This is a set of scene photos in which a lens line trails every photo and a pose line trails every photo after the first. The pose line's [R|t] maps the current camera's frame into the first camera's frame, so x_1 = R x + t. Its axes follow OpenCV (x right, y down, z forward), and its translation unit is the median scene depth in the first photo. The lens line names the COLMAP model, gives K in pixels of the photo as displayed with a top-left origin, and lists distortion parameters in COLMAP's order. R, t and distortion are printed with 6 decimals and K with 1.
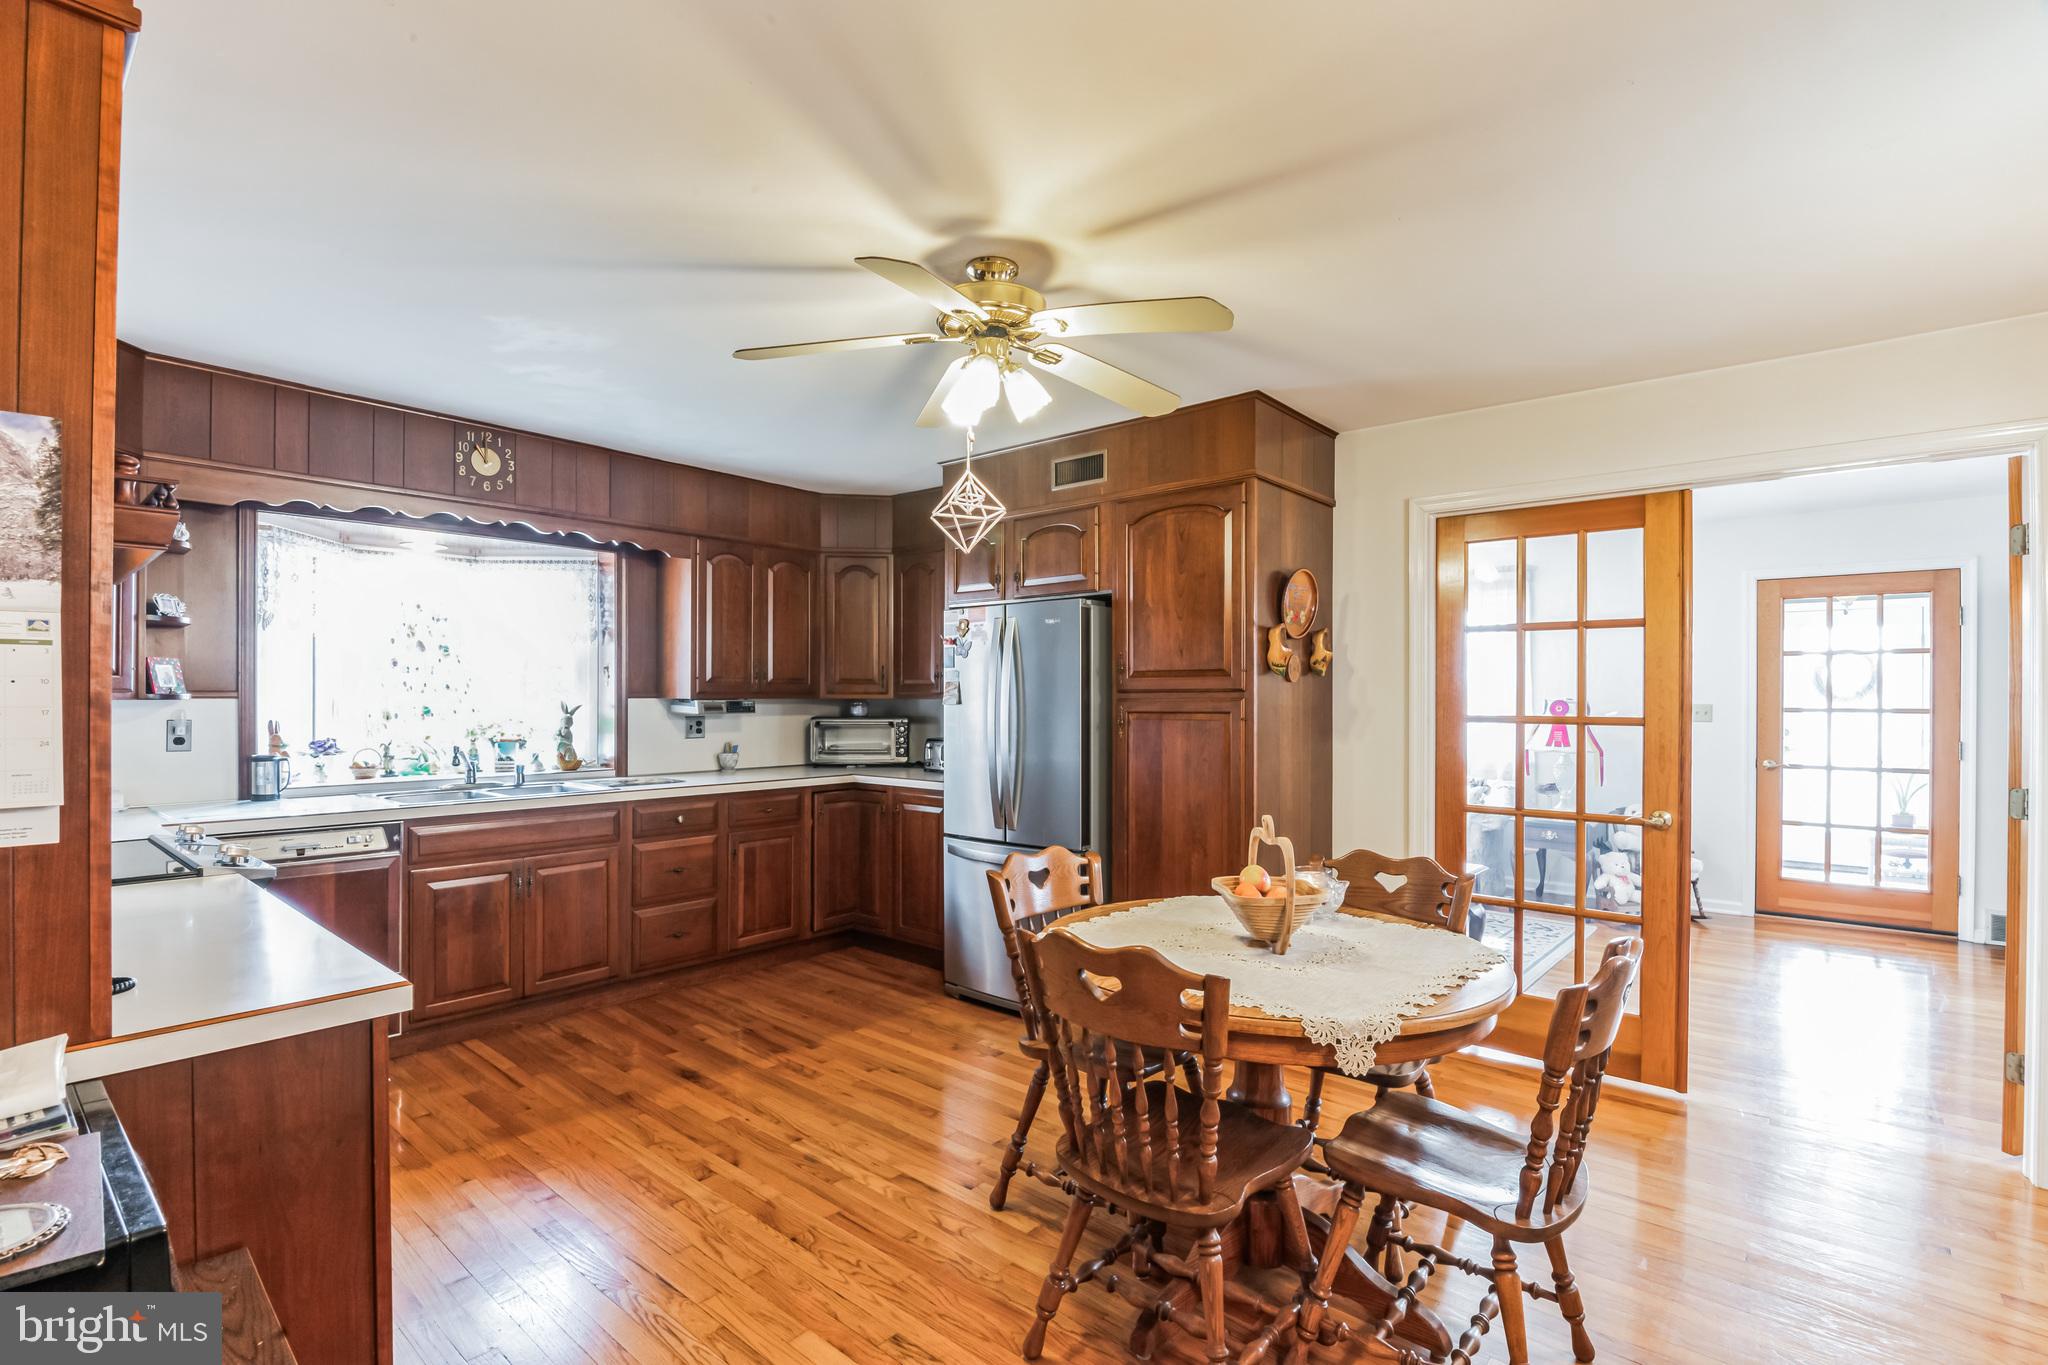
lens RADIAL K [[954.4, 0, 1030.1], [0, 954.4, 703.1], [0, 0, 1]] dist [-0.016482, -0.003189]
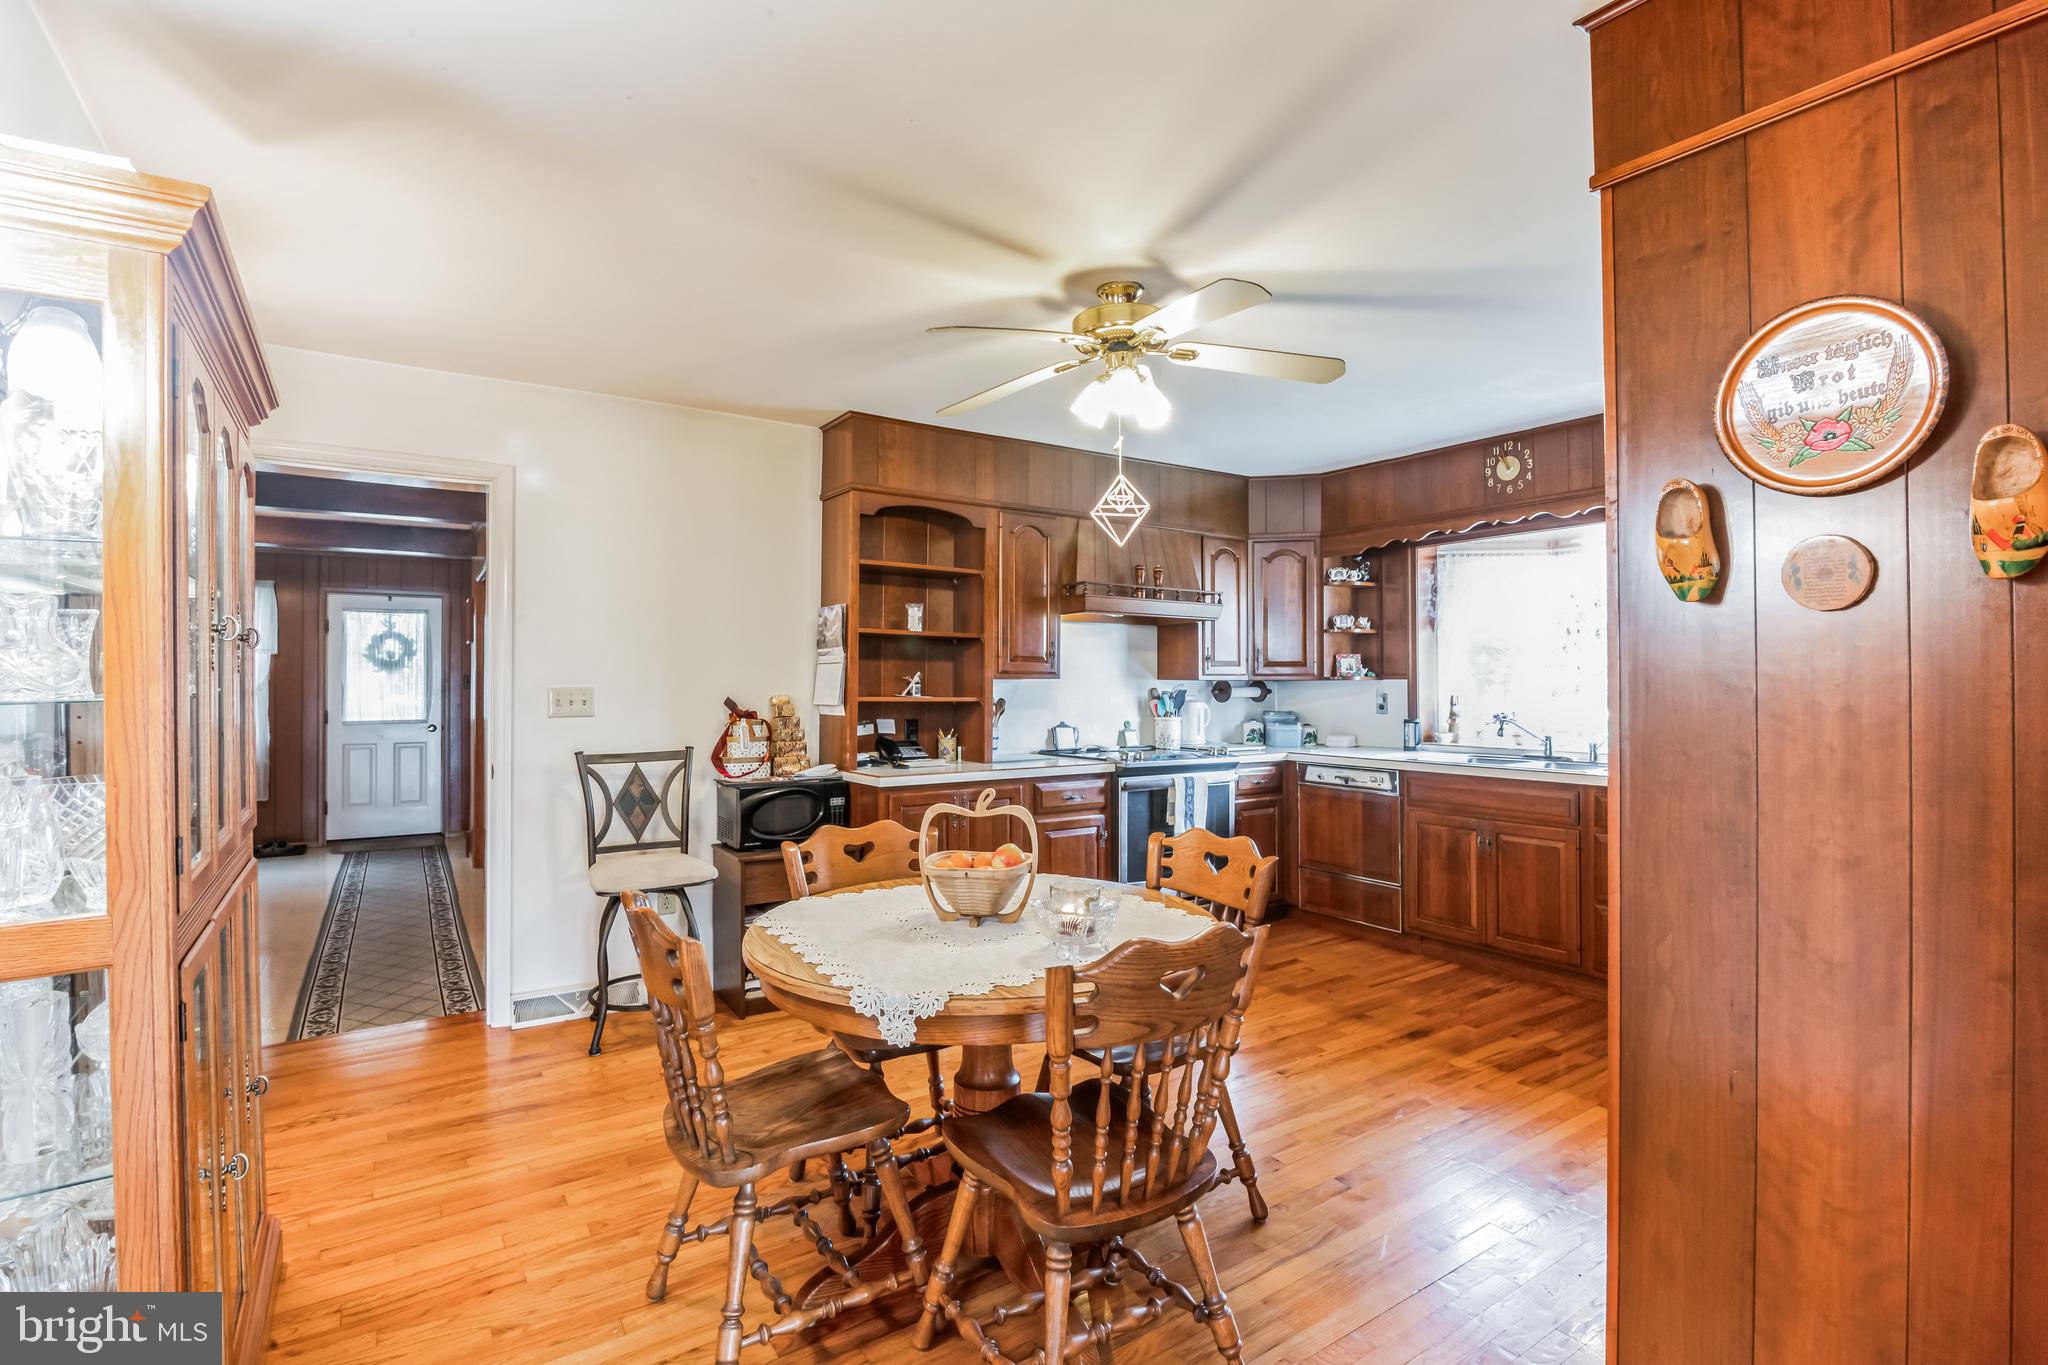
lens RADIAL K [[954.4, 0, 1015.0], [0, 954.4, 676.0], [0, 0, 1]] dist [-0.016482, -0.003189]
pose [[-0.267812, -0.011109, -0.963407, 0.726925], [-0.006817, 0.999930, -0.009635, 0.008612], [0.963447, 0.003987, -0.267869, 0.798909]]
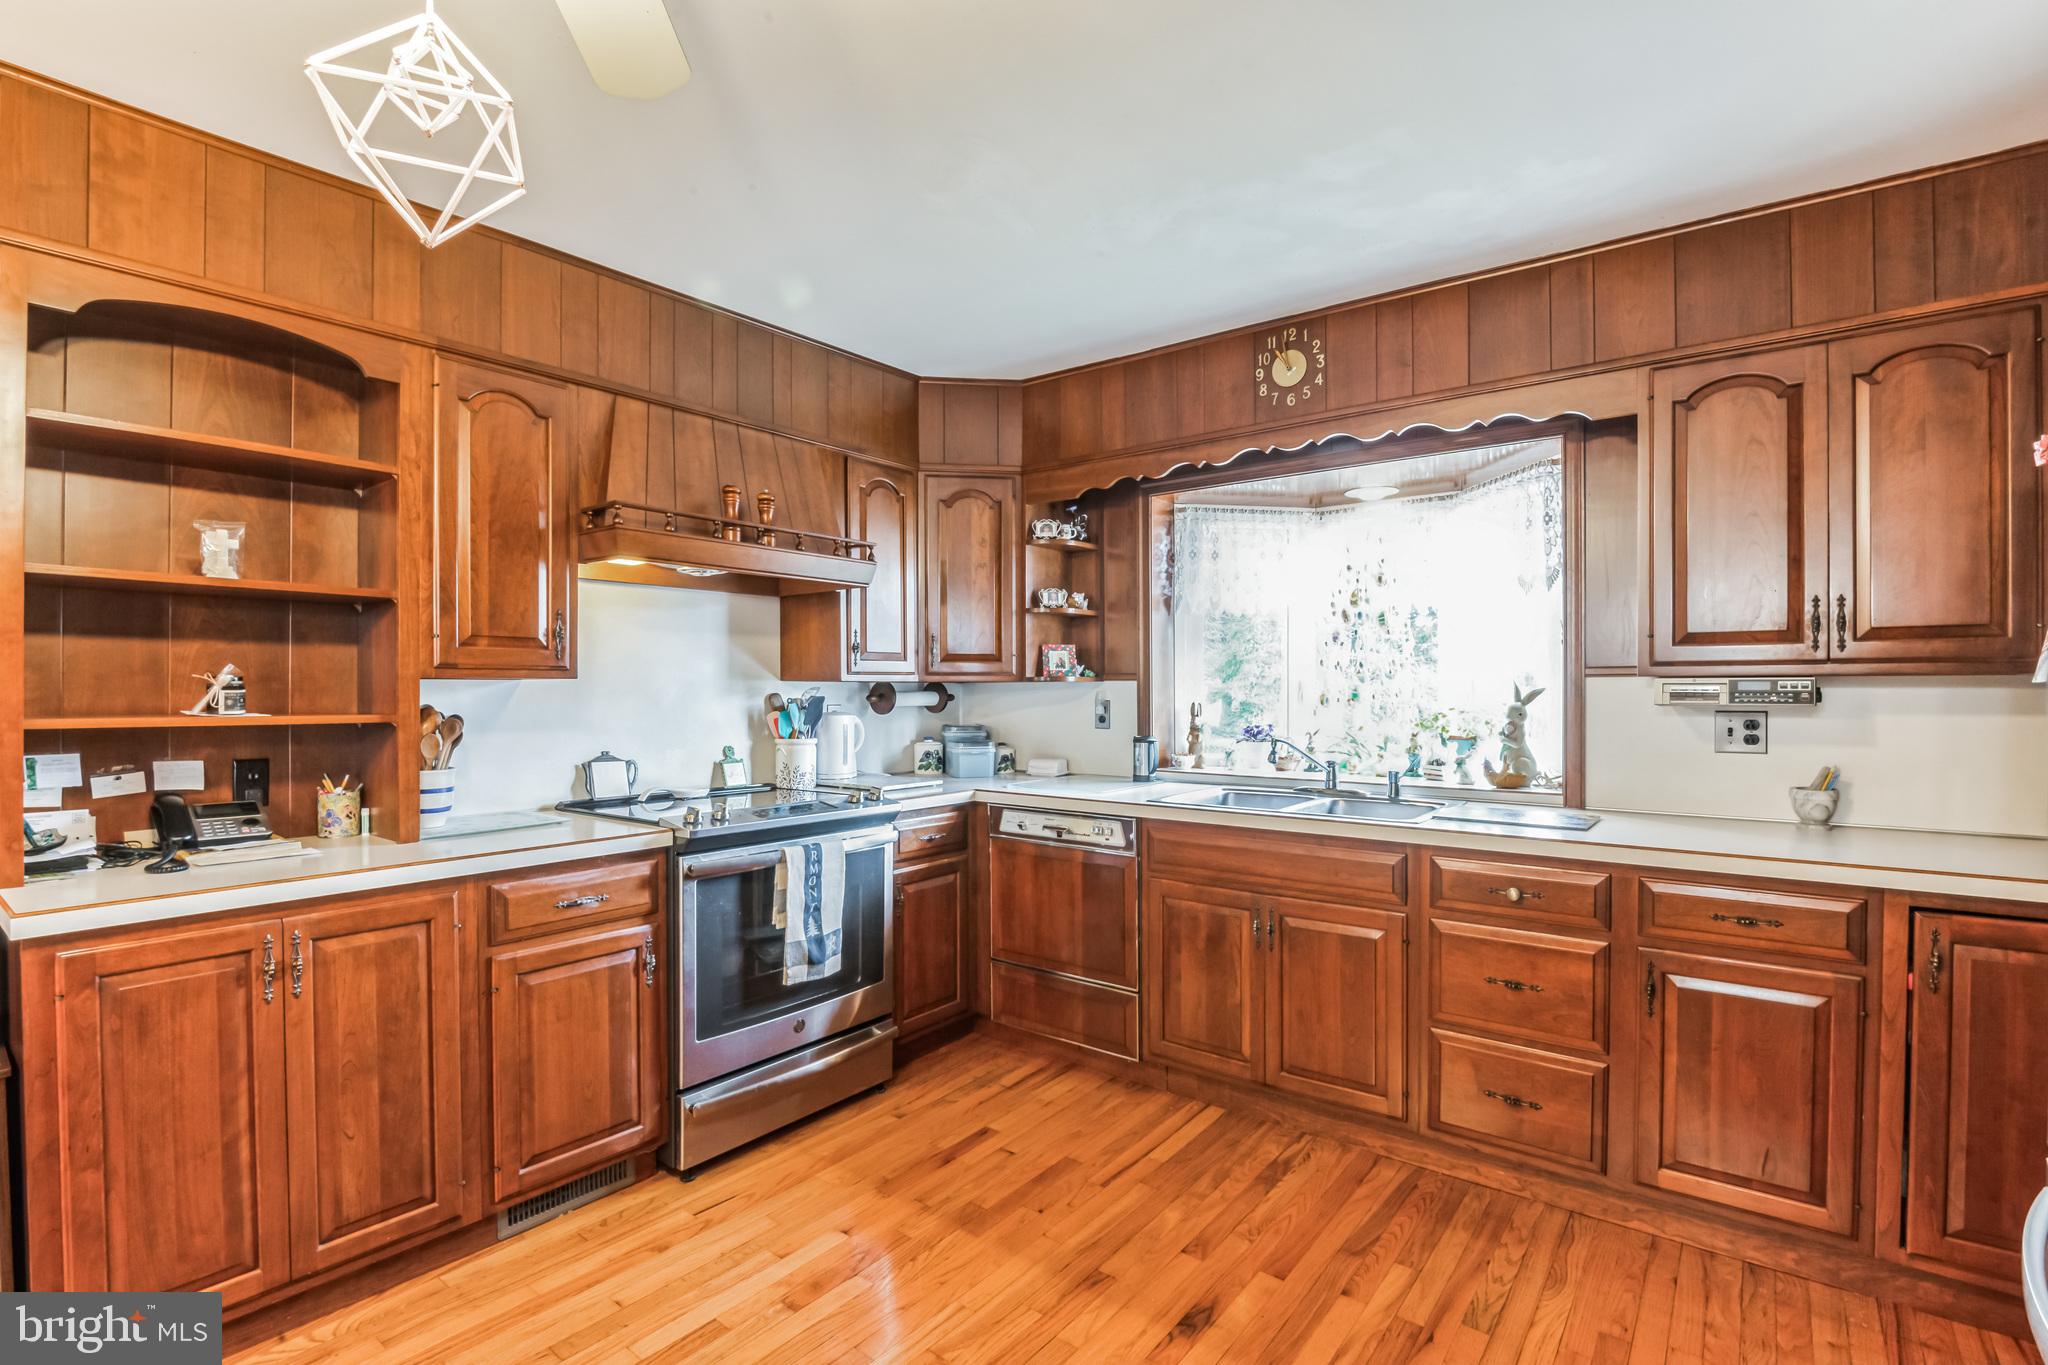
lens RADIAL K [[954.4, 0, 1017.2], [0, 954.4, 696.2], [0, 0, 1]] dist [-0.016482, -0.003189]
pose [[0.043670, 0.007758, -0.999016, 0.199793], [-0.005226, 0.999958, 0.007537, 0.005574], [0.999032, 0.004892, 0.043708, 0.810955]]
